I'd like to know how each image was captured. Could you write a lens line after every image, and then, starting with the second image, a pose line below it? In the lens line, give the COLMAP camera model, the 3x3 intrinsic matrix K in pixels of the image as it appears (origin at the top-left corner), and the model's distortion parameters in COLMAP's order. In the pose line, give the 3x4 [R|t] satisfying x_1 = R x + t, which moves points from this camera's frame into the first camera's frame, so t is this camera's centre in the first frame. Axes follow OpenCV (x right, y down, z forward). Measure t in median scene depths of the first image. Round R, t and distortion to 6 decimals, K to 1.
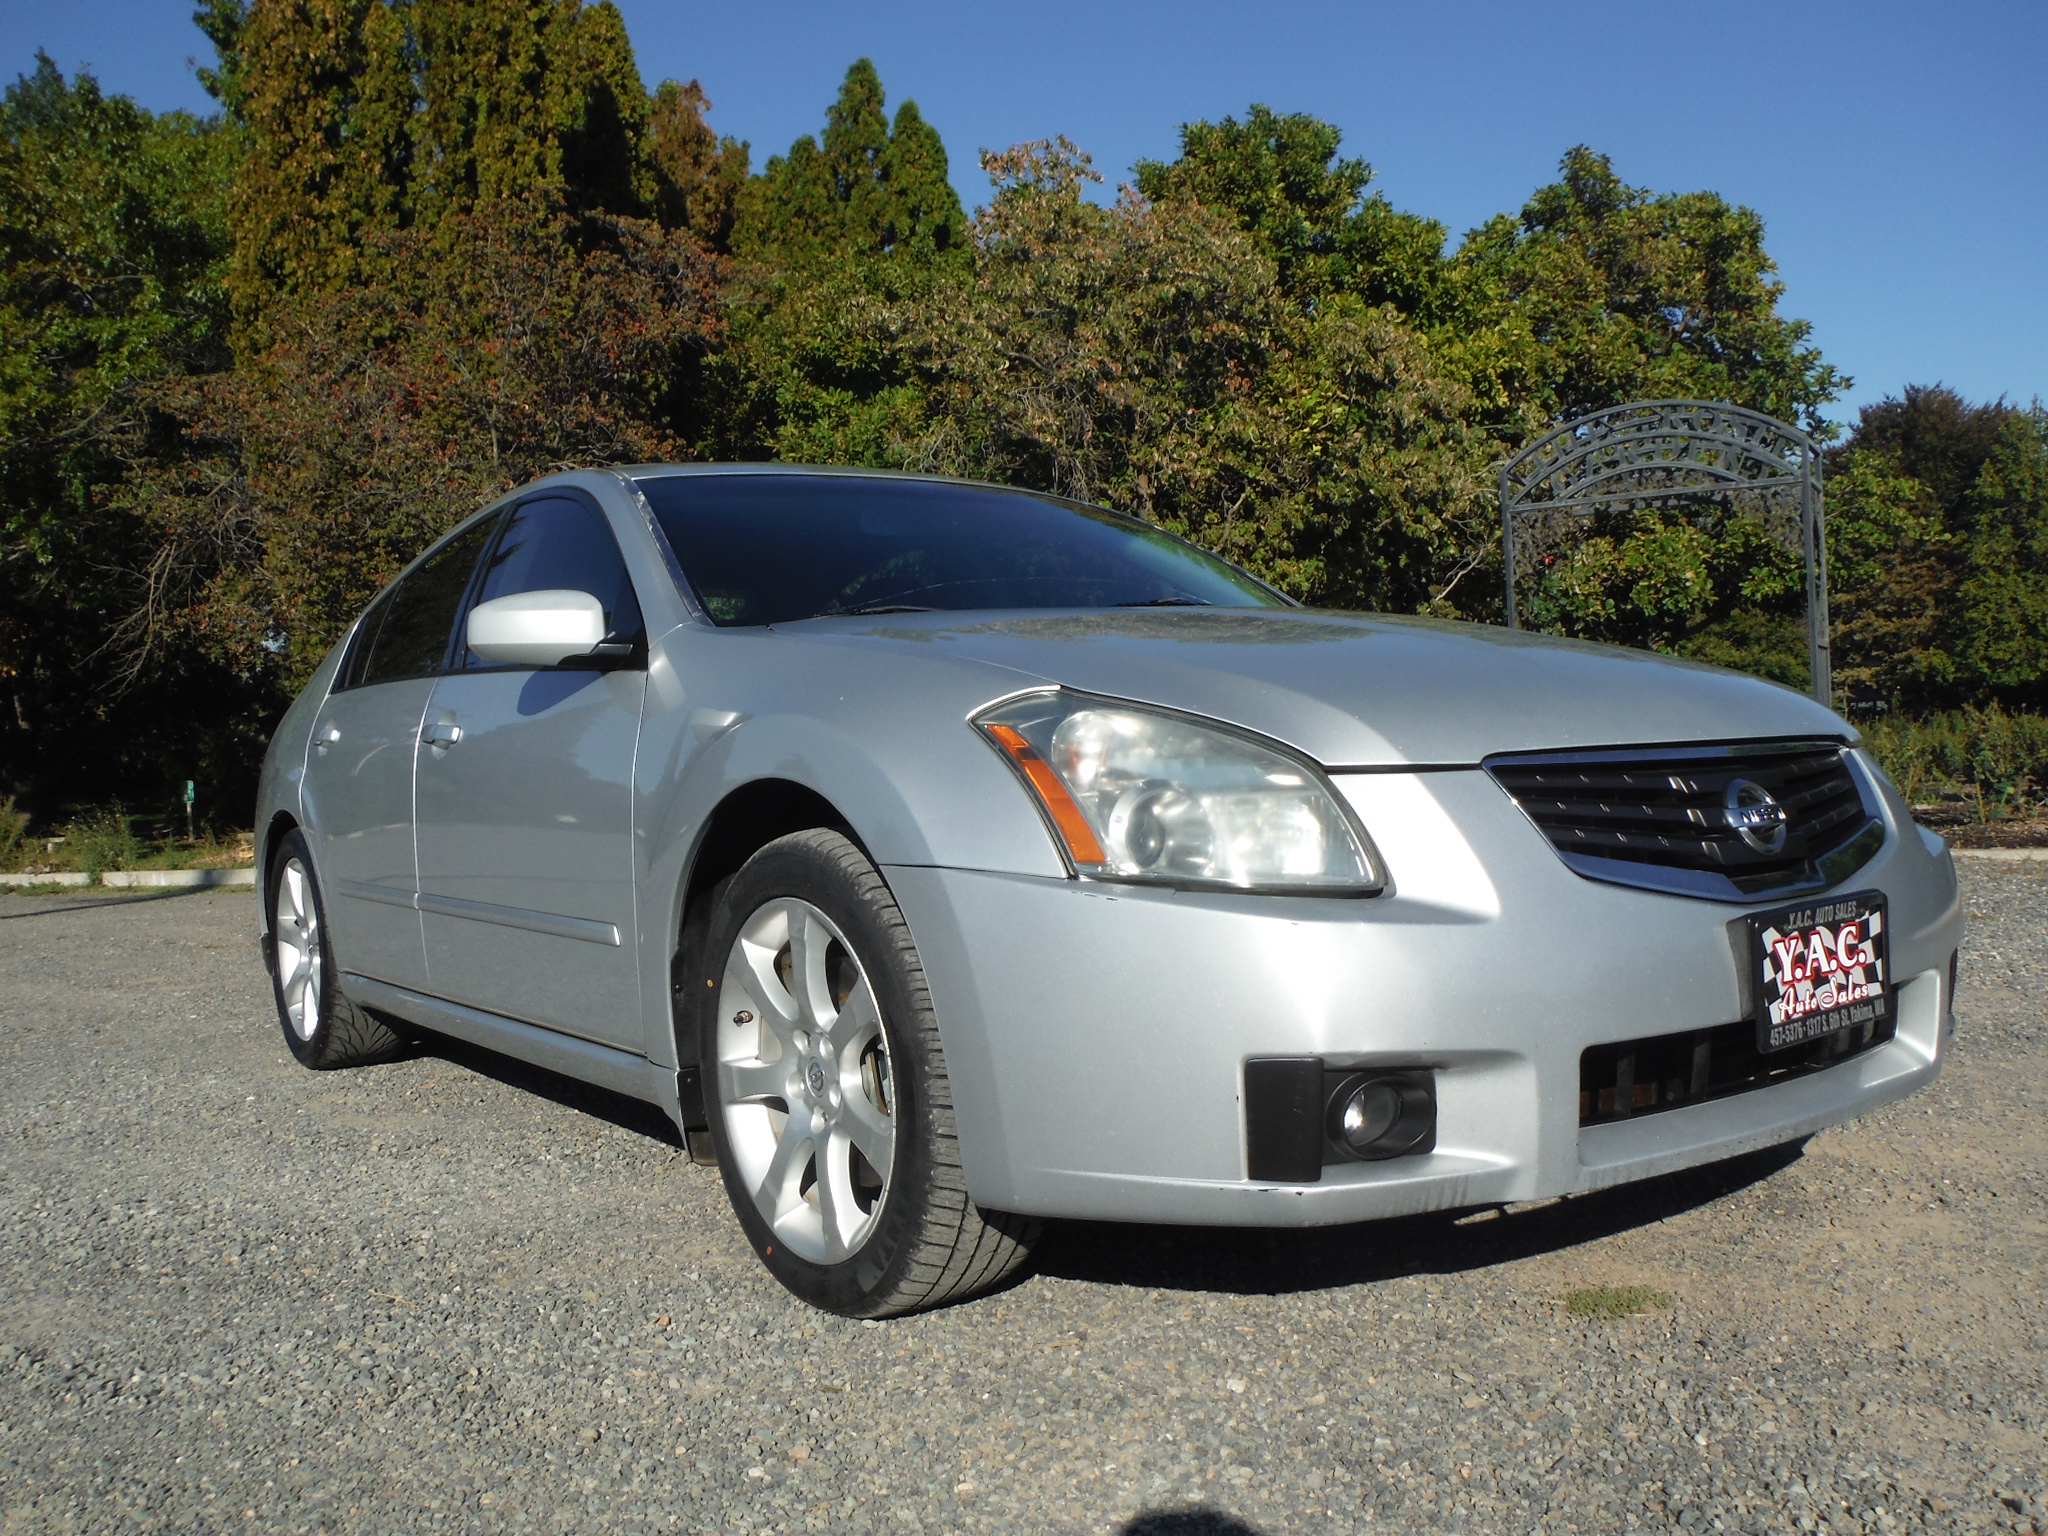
lens RADIAL K [[1741.4, 0, 1021.6], [0, 1741.4, 767.9], [0, 0, 1]] dist [-0.080887, 0.042183]
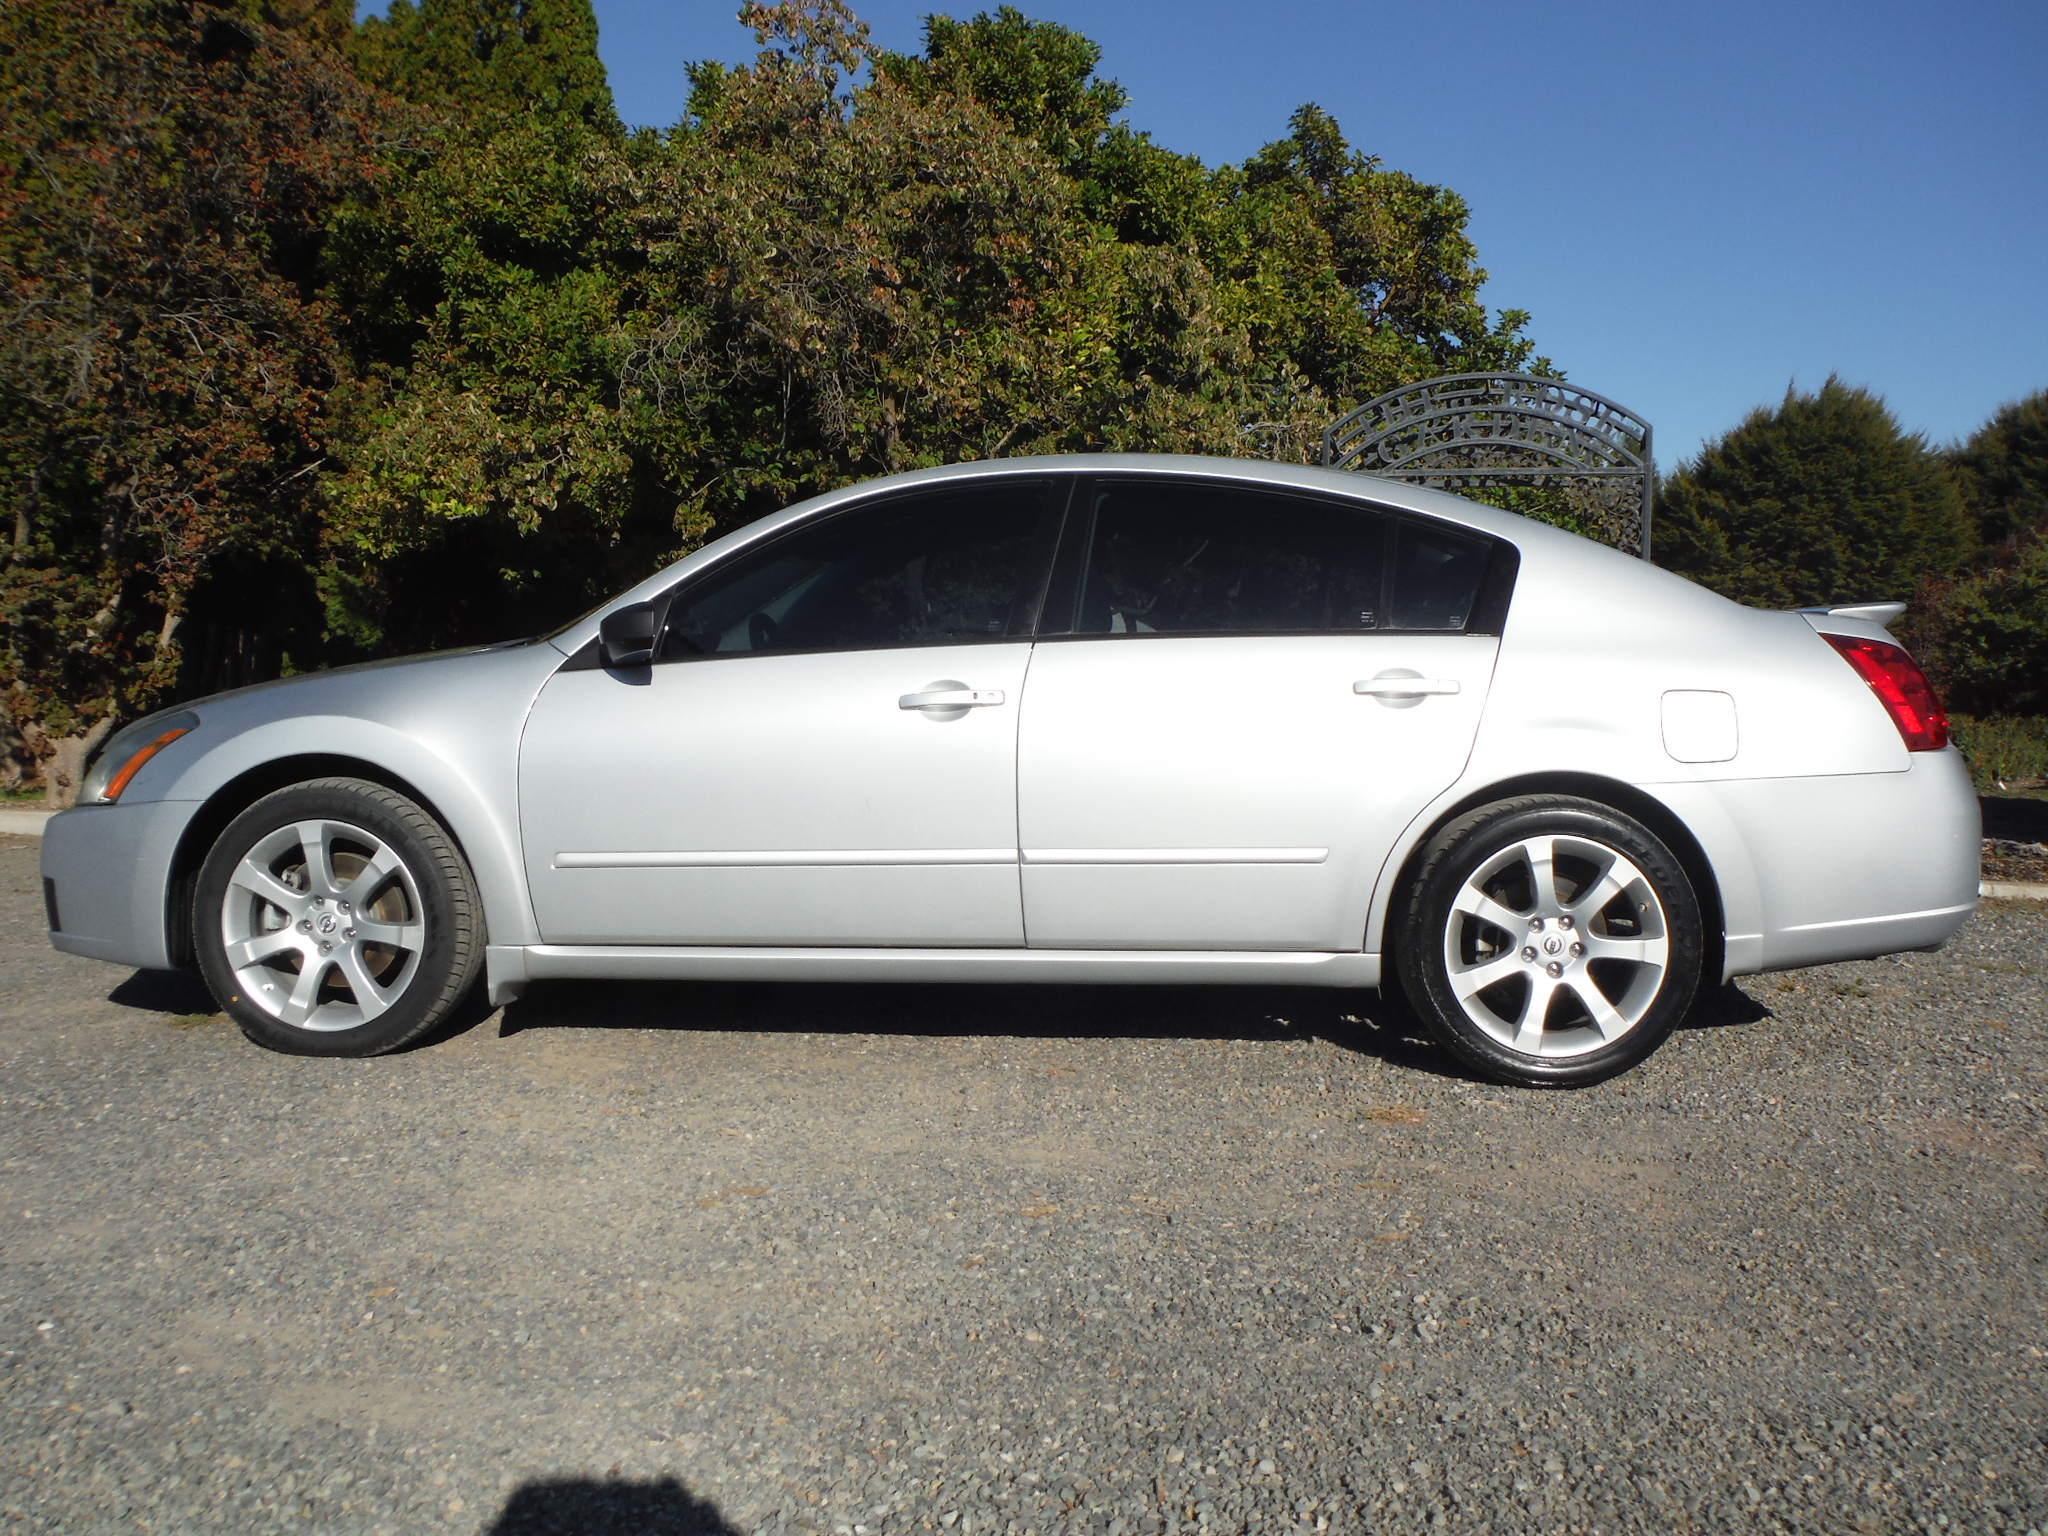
lens RADIAL K [[1741.4, 0, 1035.7], [0, 1741.4, 759.8], [0, 0, 1]] dist [-0.080887, 0.042183]
pose [[0.961147, 0.045825, 0.272206, -0.080126], [-0.053597, 0.998338, 0.021180, -0.006998], [-0.270784, -0.034946, 0.962006, 0.108540]]
